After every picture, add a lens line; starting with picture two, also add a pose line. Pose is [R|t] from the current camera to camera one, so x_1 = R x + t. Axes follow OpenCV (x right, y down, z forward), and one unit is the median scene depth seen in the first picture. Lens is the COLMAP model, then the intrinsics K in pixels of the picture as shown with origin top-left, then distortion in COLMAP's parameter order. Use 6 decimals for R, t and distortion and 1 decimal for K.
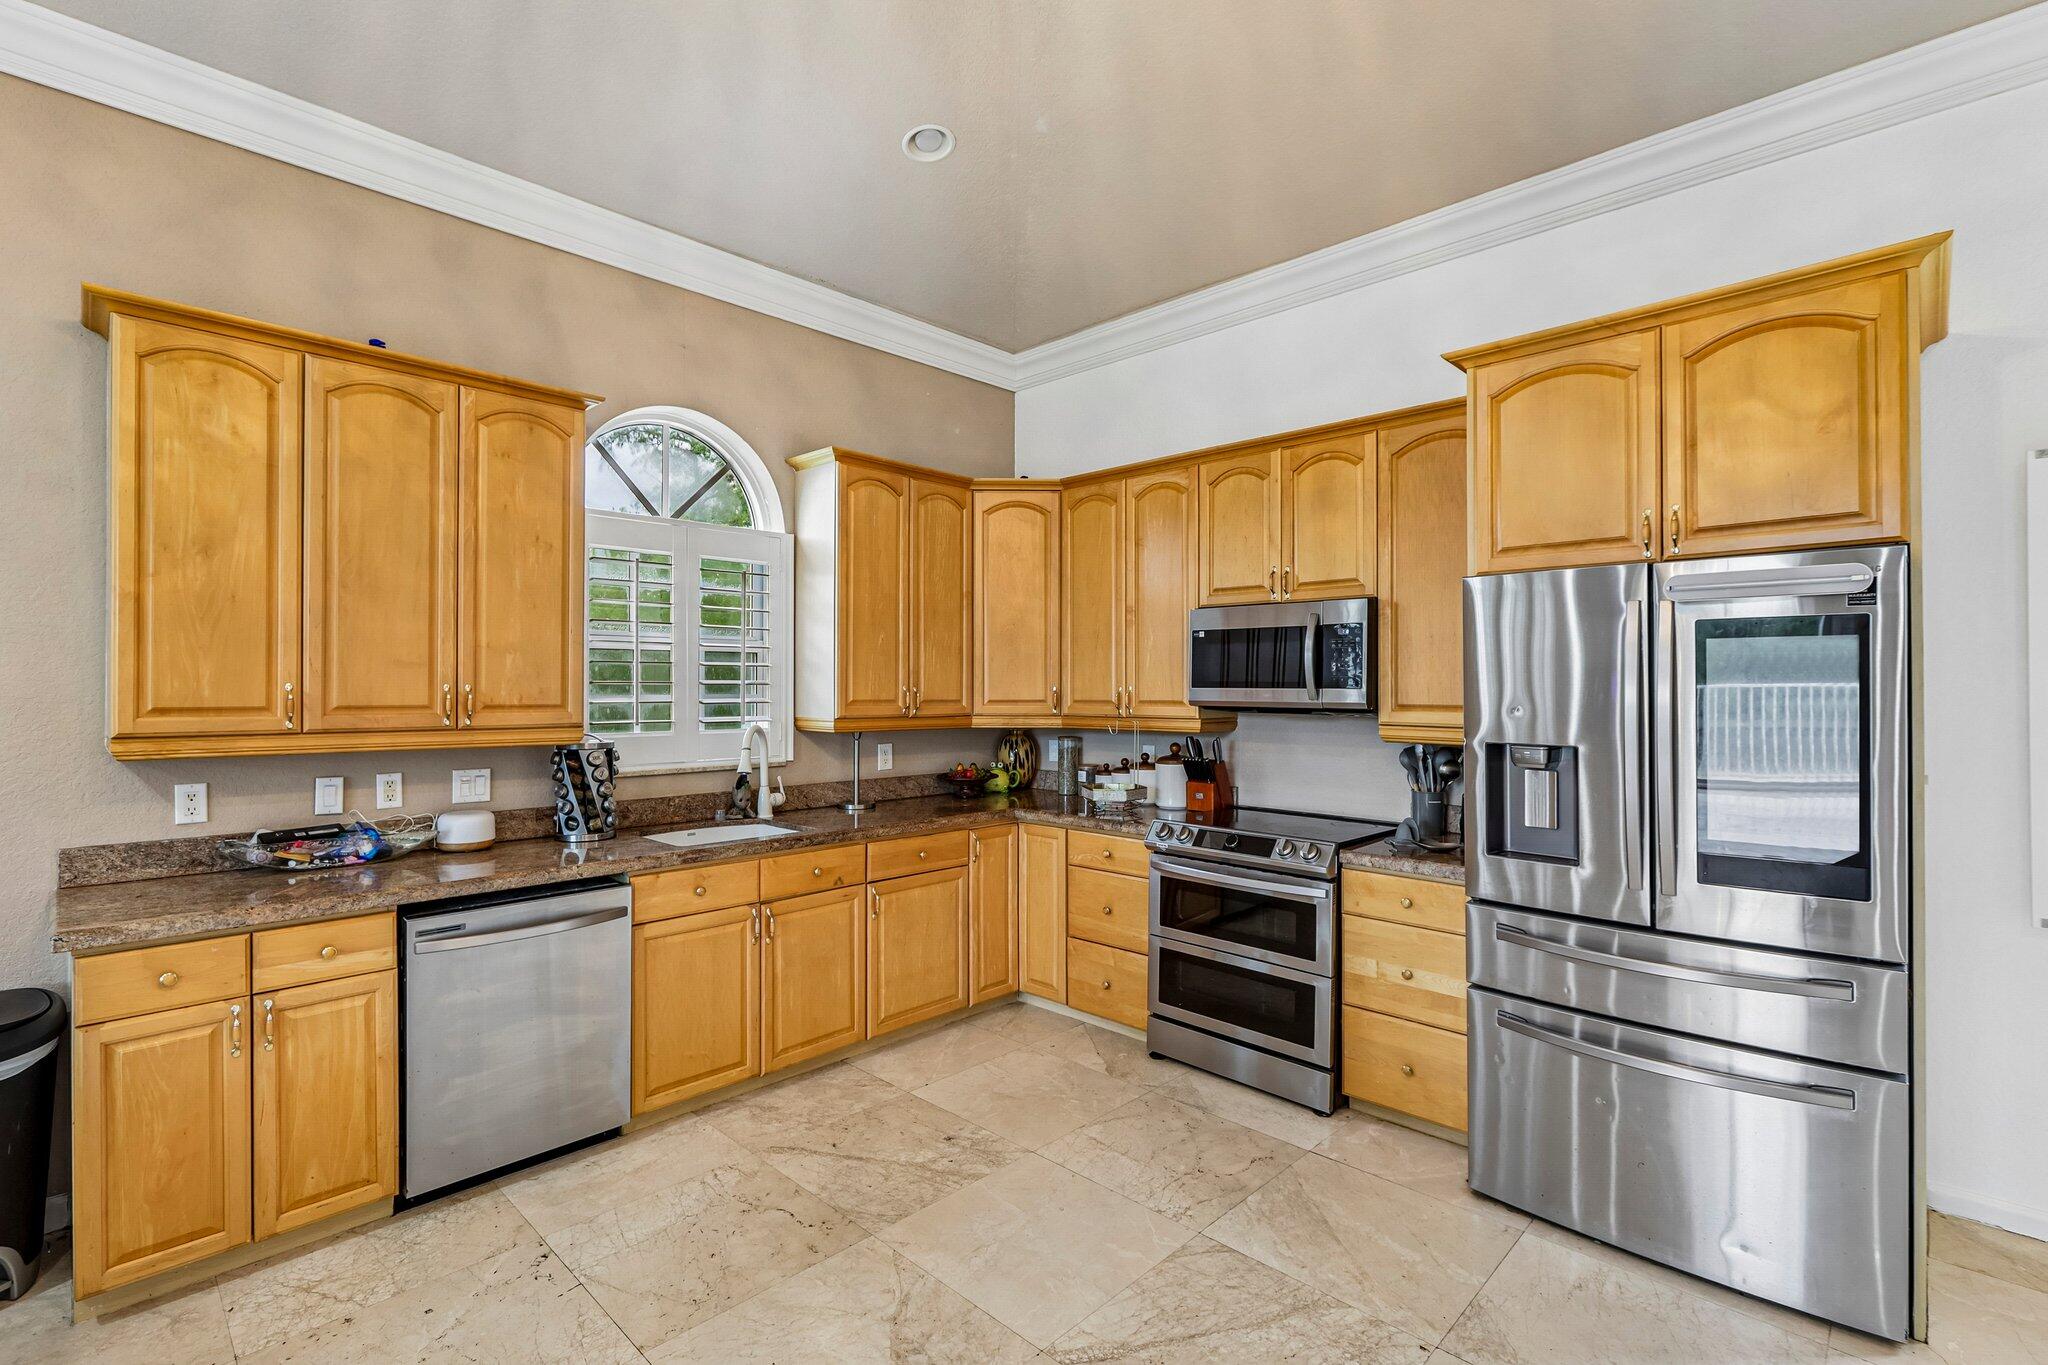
lens RADIAL K [[934.1, 0, 1022.5], [0, 934.1, 678.9], [0, 0, 1]] dist [0.007018, 0.001658]
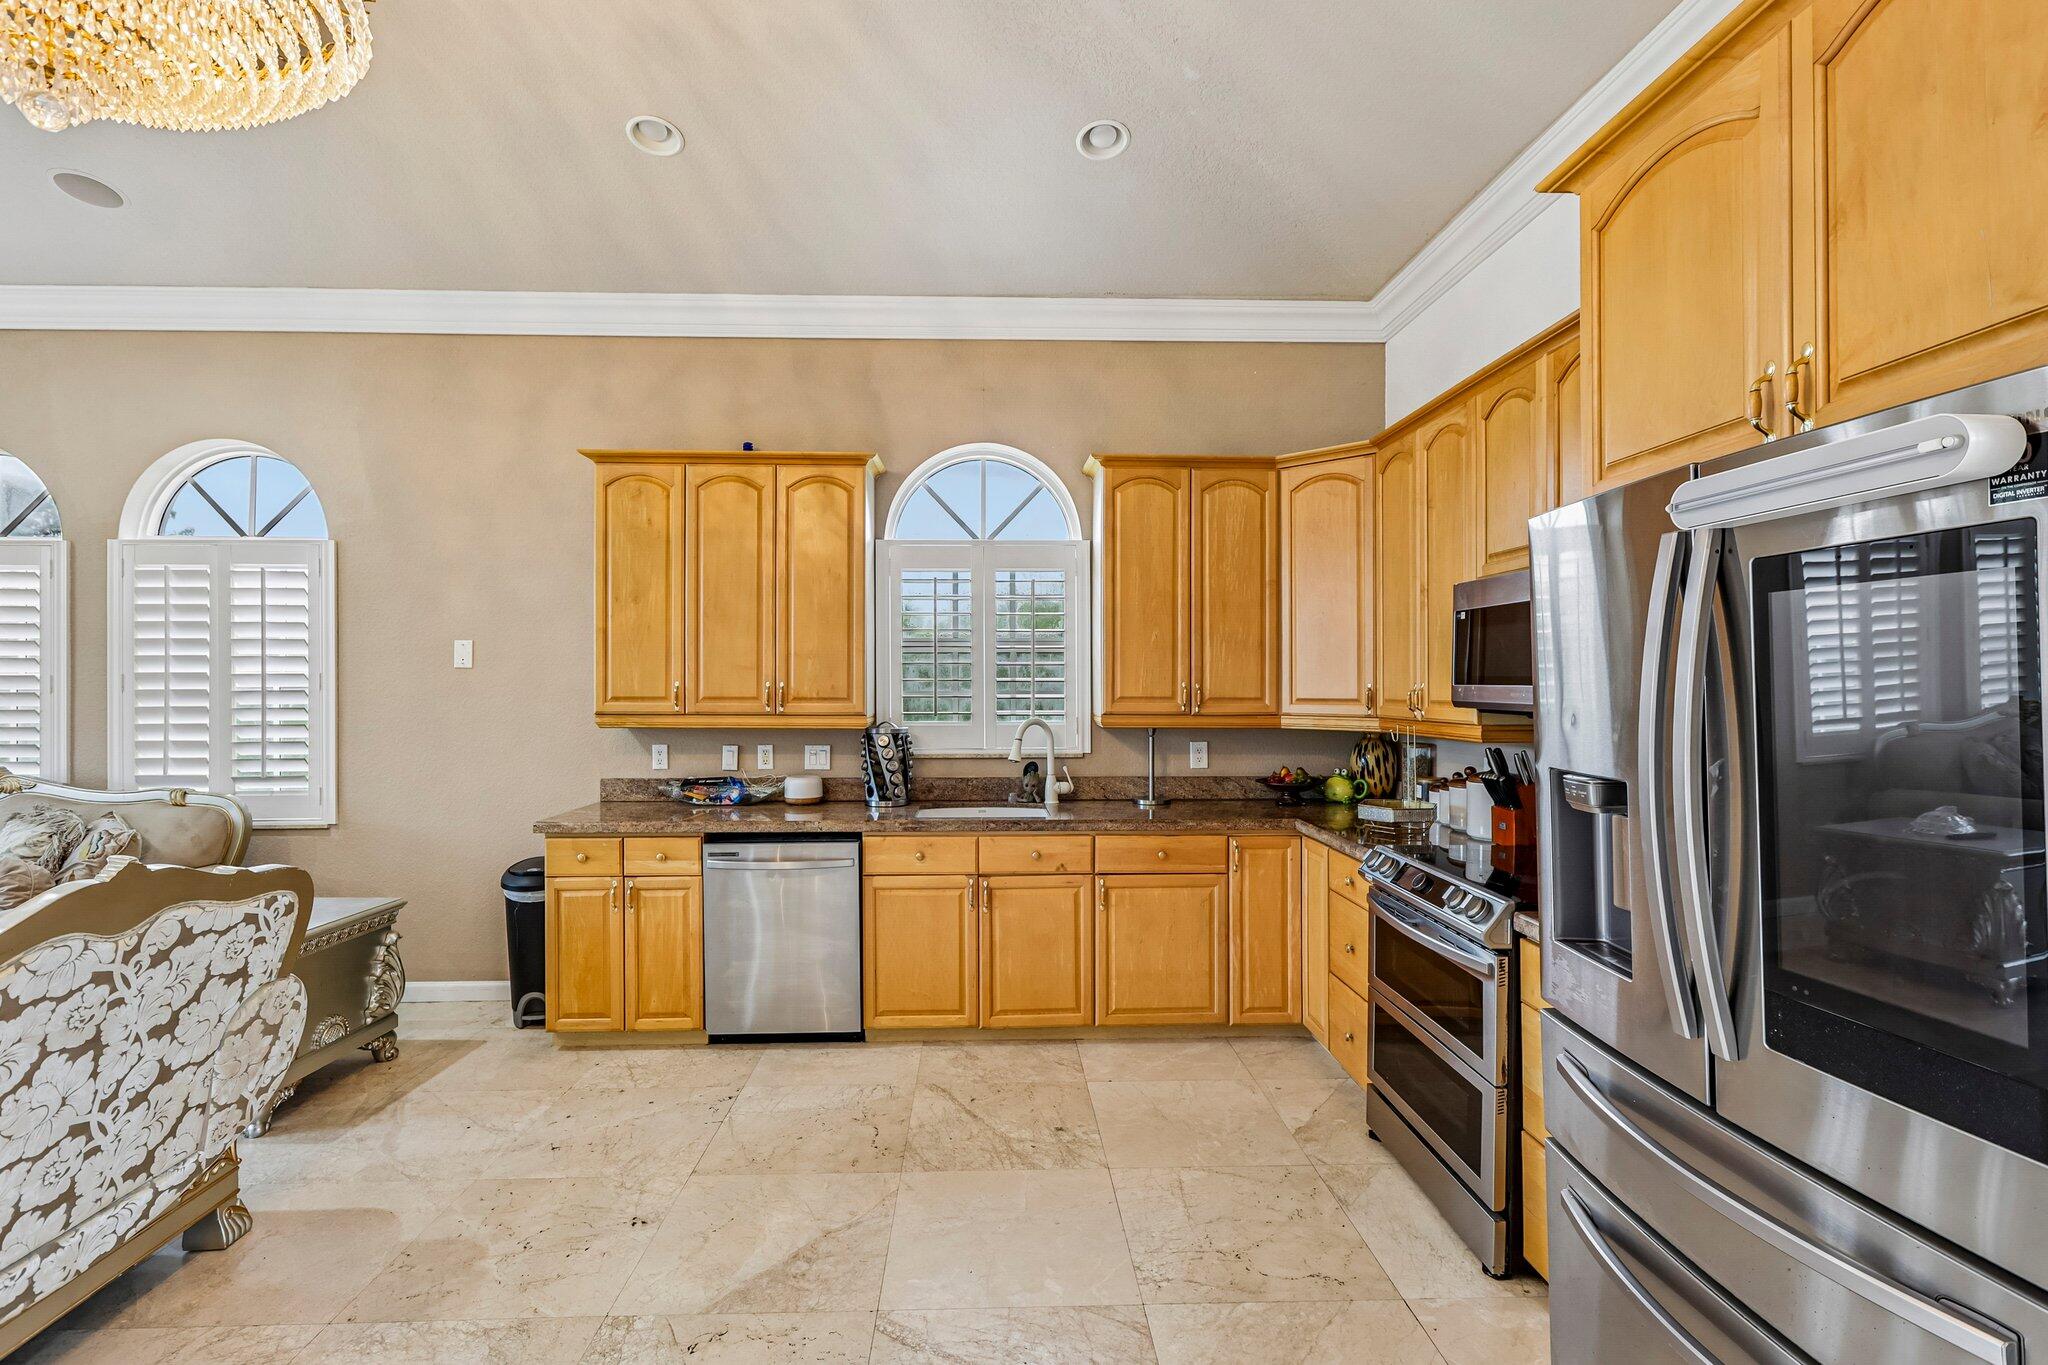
lens RADIAL K [[934.1, 0, 1008.5], [0, 934.1, 681.4], [0, 0, 1]] dist [0.007018, 0.001658]
pose [[0.725855, -0.002464, -0.687843, 0.530526], [0.006174, 0.999977, 0.002933, 0.002629], [0.687820, -0.006375, 0.725854, 0.209632]]
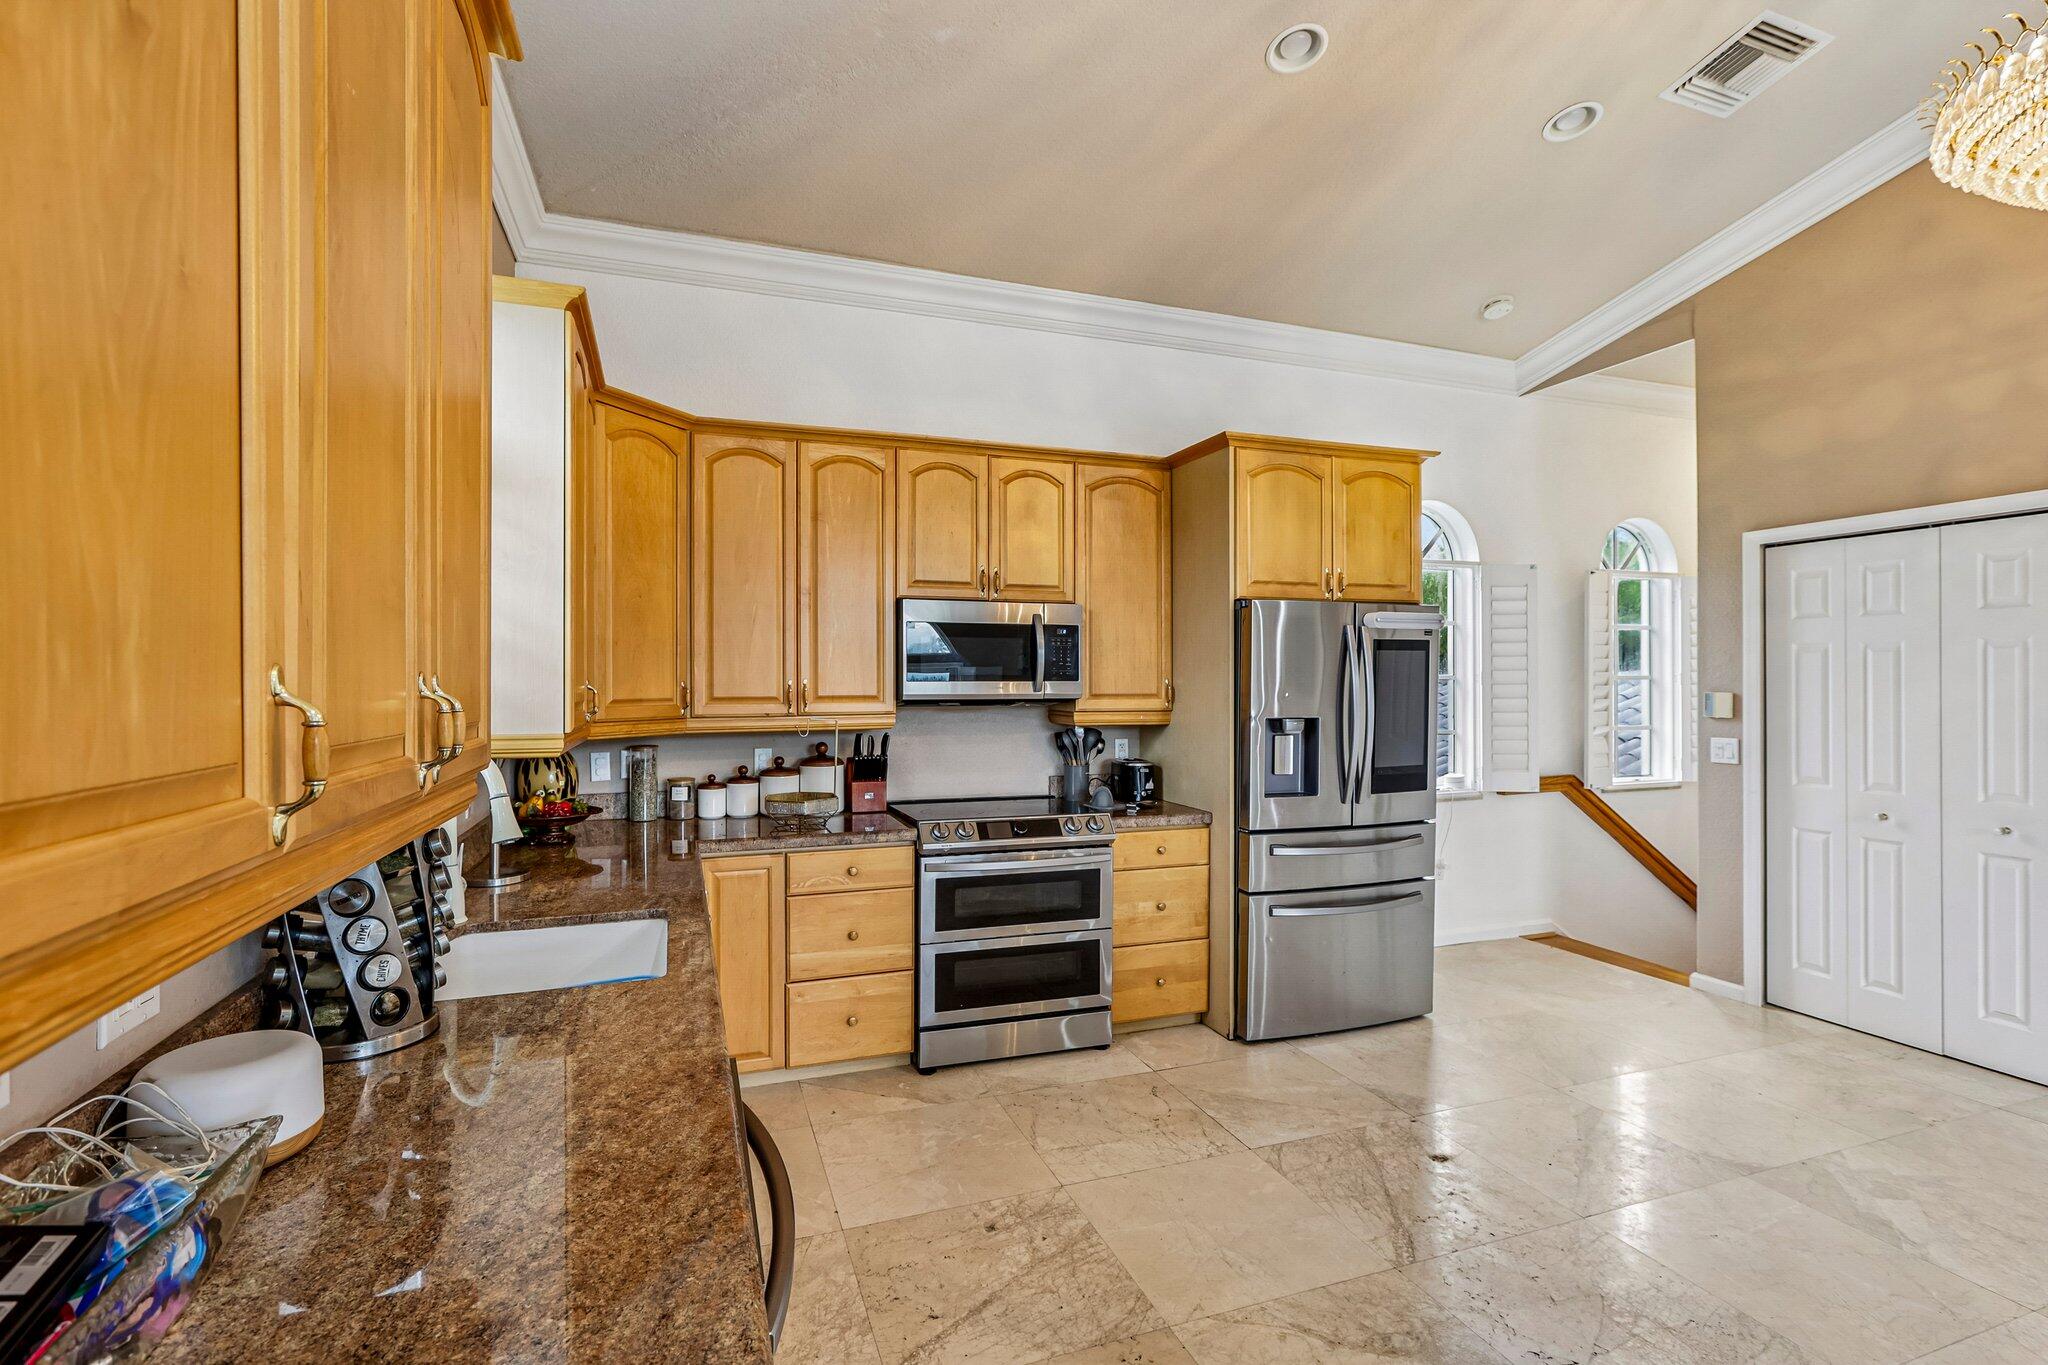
lens RADIAL K [[934.1, 0, 1005.3], [0, 934.1, 675.6], [0, 0, 1]] dist [0.007018, 0.001658]
pose [[0.448458, 0.000790, 0.893803, -0.743319], [-0.003825, 0.999992, 0.001036, 0.002544], [-0.893796, -0.003884, 0.448458, 0.567515]]
